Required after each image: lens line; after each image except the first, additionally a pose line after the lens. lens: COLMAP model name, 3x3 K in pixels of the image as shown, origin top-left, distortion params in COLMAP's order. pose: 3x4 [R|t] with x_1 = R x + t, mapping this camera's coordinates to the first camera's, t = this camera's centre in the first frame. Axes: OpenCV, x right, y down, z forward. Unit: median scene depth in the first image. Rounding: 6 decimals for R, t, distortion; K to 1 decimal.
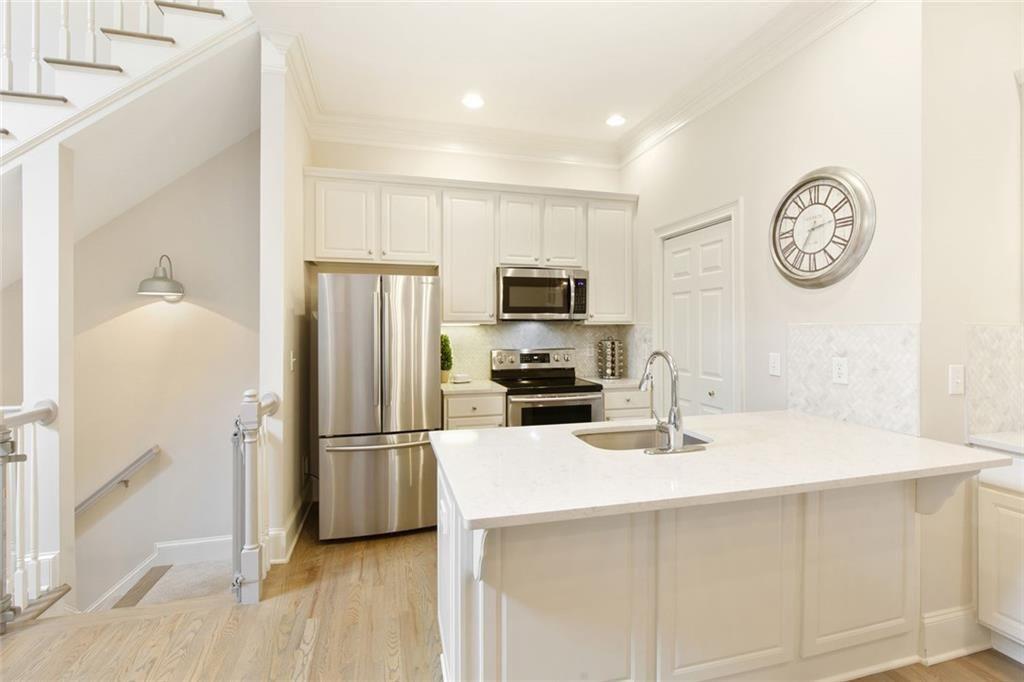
lens RADIAL K [[482.4, 0, 515.6], [0, 482.4, 326.4], [0, 0, 1]] dist [-0.000911, -0.000047]
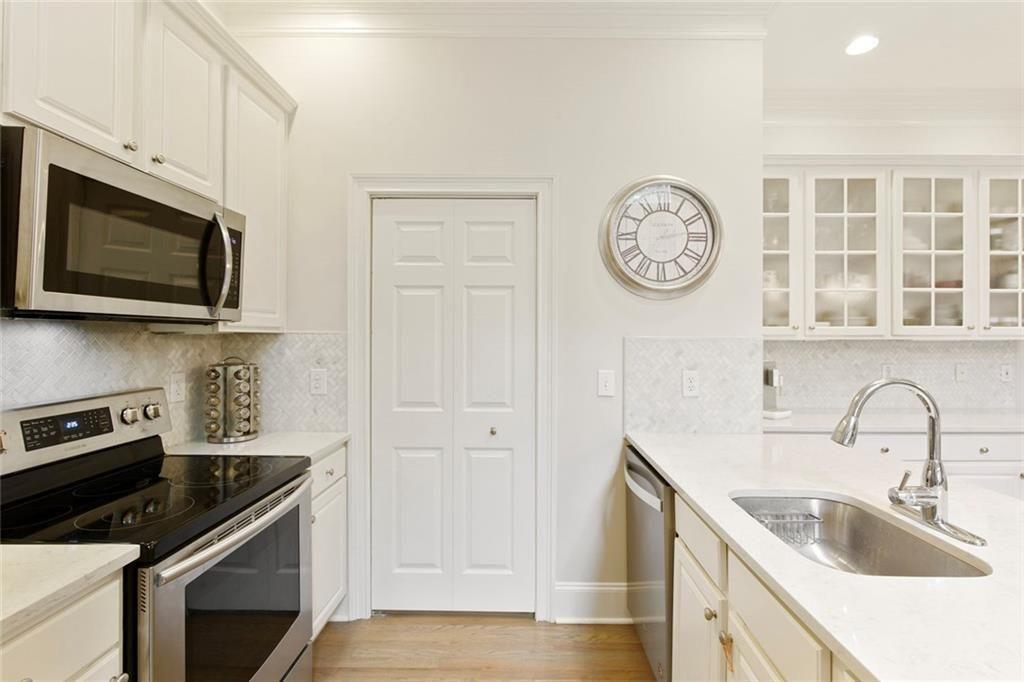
lens RADIAL K [[466.6, 0, 529.0], [0, 466.6, 333.8], [0, 0, 1]] dist [-0.000258, -0.000403]
pose [[0.267550, 0.009162, 0.963501, -0.330476], [-0.007078, 0.999947, -0.007543, -0.002217], [-0.963518, -0.004801, 0.267600, 0.991924]]
